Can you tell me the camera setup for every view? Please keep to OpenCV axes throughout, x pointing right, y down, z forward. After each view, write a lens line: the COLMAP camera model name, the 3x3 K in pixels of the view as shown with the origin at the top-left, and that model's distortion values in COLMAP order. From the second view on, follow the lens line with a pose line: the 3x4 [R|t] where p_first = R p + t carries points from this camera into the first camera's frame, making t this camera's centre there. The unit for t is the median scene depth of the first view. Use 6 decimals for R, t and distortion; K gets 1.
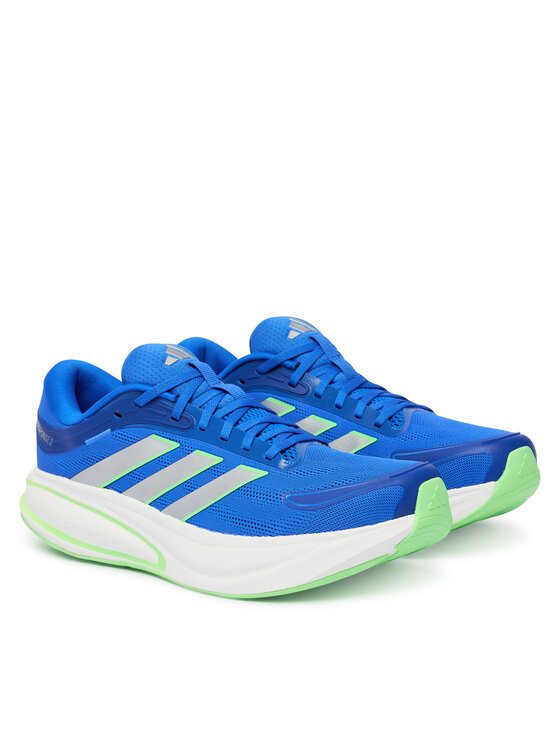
lens RADIAL K [[2188.9, 0, 280.1], [0, 2188.9, 372.7], [0, 0, 1]] dist [0.031675, 0.000000]
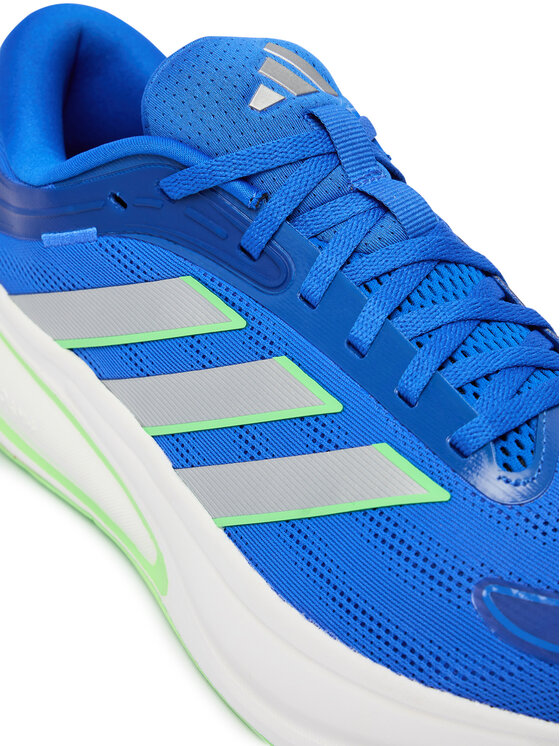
lens RADIAL K [[1458.9, 0, 279.1], [0, 1458.9, 372.9], [0, 0, 1]] dist [-0.222071, 0.000000]
pose [[0.979126, 0.198993, -0.041388, -0.027099], [-0.169336, 0.911272, 0.375378, -0.059272], [0.112413, -0.360535, 0.925947, 0.745827]]
